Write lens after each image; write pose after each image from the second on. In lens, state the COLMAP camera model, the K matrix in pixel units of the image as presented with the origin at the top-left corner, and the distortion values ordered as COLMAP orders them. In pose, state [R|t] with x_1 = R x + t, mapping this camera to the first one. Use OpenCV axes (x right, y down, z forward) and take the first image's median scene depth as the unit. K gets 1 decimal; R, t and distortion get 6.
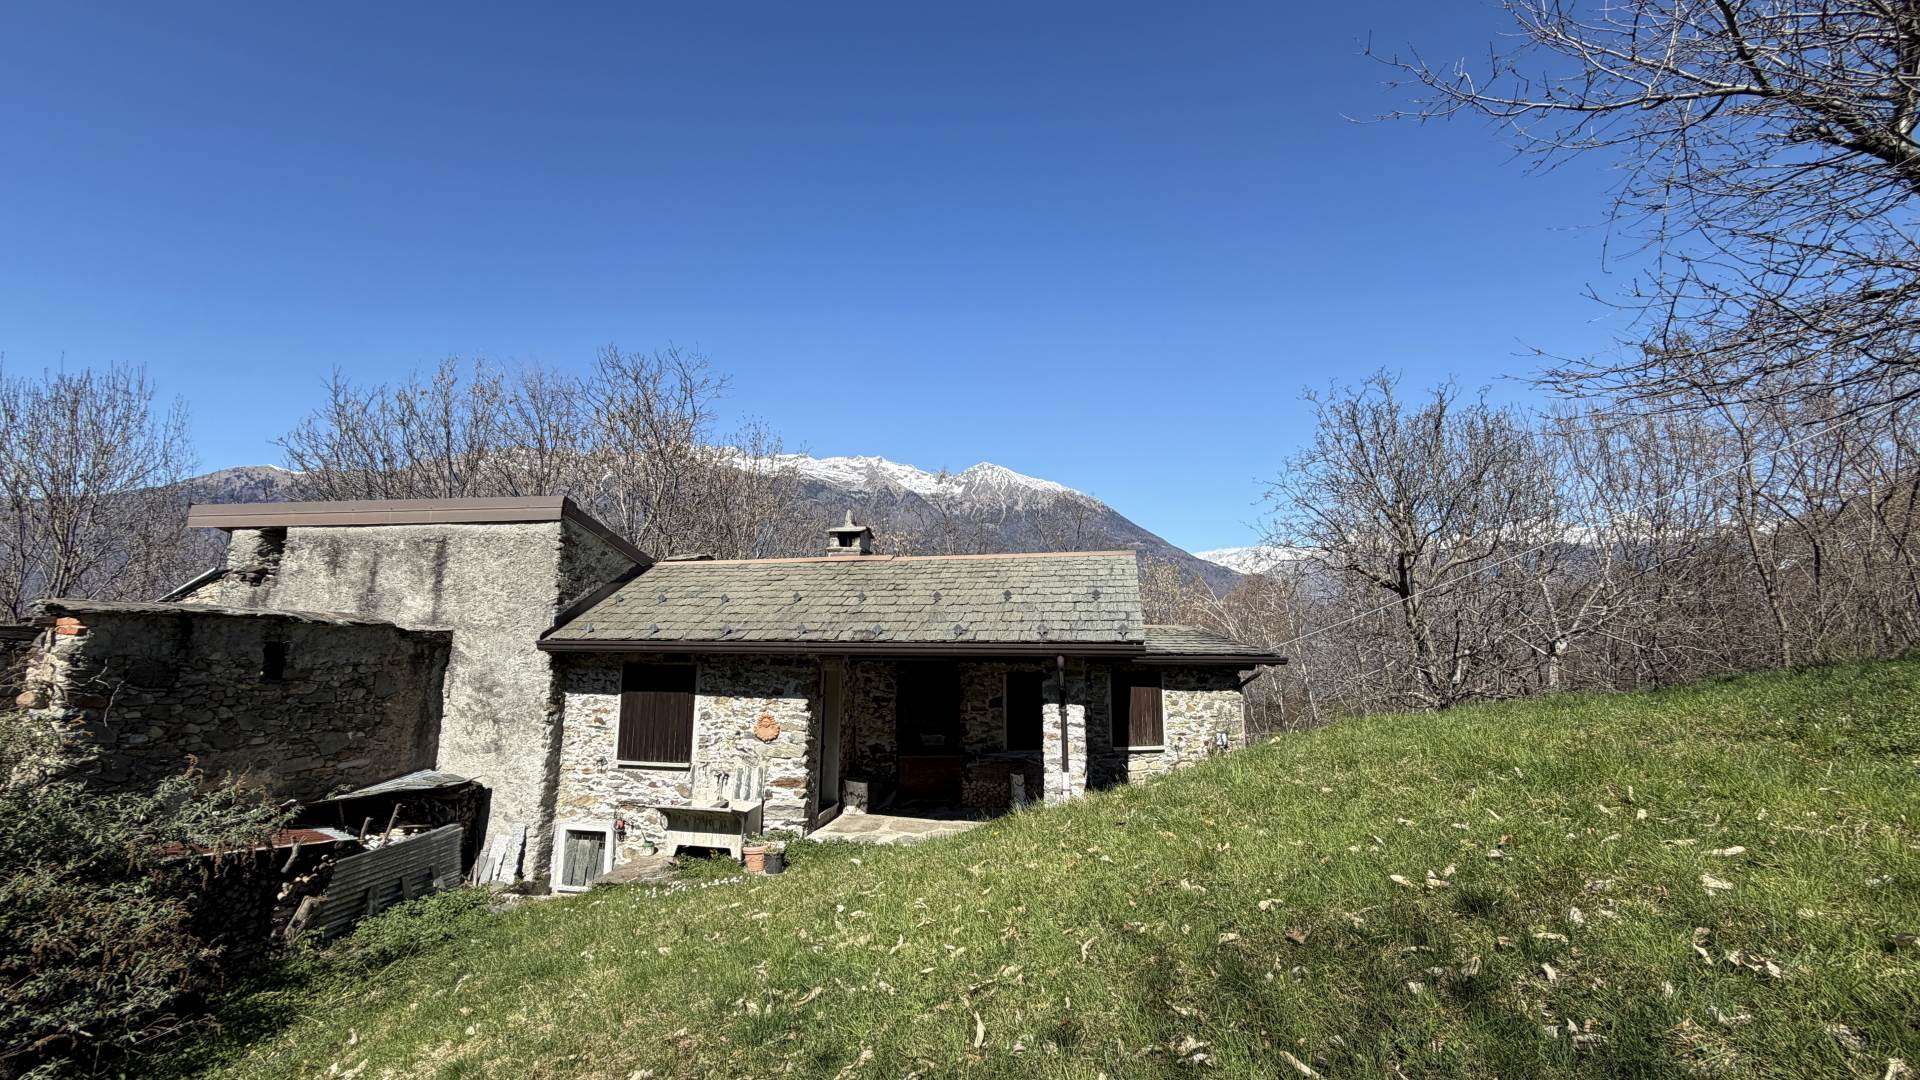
lens RADIAL K [[762.8, 0, 956.9], [0, 762.8, 532.5], [0, 0, 1]] dist [0.001343, 0.000077]
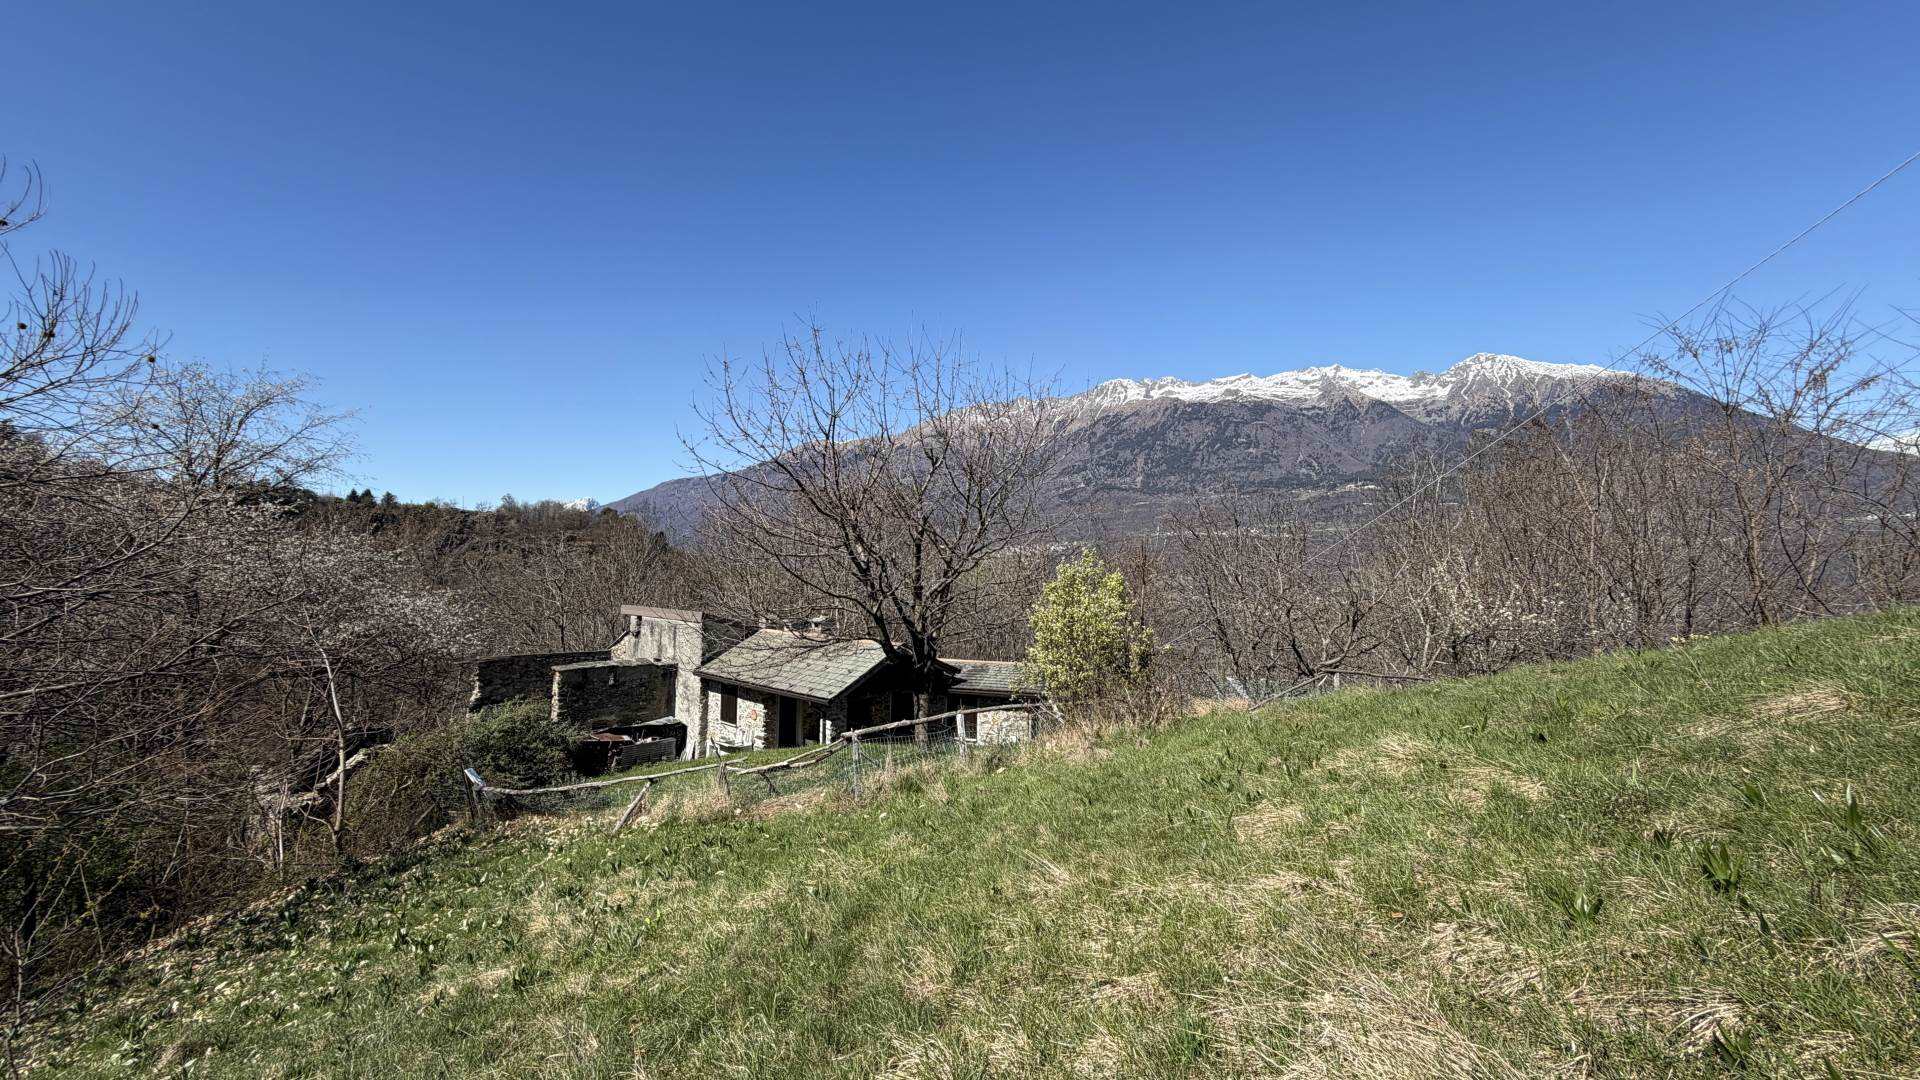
lens RADIAL K [[762.8, 0, 952.1], [0, 762.8, 538.8], [0, 0, 1]] dist [0.001343, 0.000077]
pose [[0.839571, -0.023368, -0.542748, 1.578633], [0.076497, 0.994205, 0.075527, -0.428505], [0.537838, -0.104928, 0.836493, -0.629717]]
